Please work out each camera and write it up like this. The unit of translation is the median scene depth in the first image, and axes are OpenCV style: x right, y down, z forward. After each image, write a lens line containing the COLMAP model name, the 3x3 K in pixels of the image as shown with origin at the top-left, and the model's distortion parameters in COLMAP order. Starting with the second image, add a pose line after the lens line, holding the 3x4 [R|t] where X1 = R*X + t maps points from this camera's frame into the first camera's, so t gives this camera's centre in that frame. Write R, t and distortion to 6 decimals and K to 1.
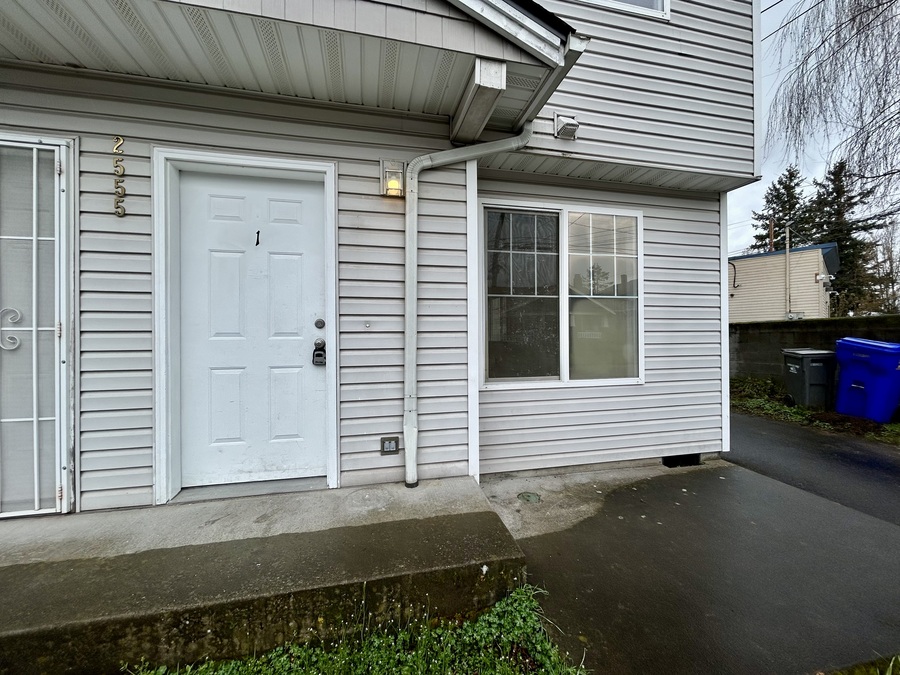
lens RADIAL K [[361.0, 0, 449.9], [0, 361.0, 338.1], [0, 0, 1]] dist [-0.002303, 0.000829]
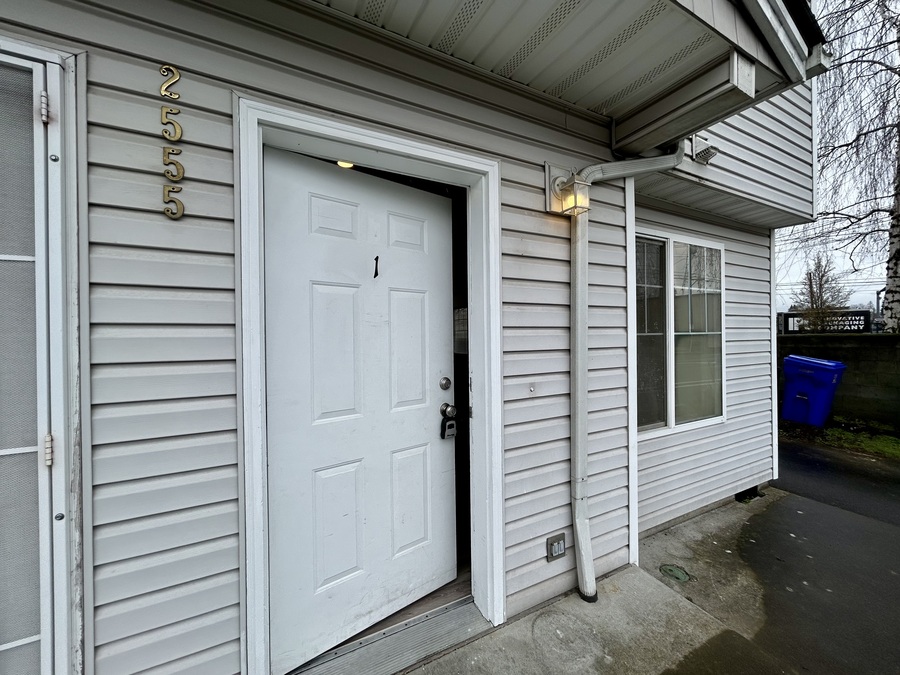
lens RADIAL K [[361.0, 0, 449.9], [0, 361.0, 338.1], [0, 0, 1]] dist [-0.002303, 0.000829]
pose [[0.966577, -0.005461, 0.256317, -0.654522], [0.004679, 0.999982, 0.003663, -0.161200], [-0.256332, -0.002341, 0.966586, 0.381361]]
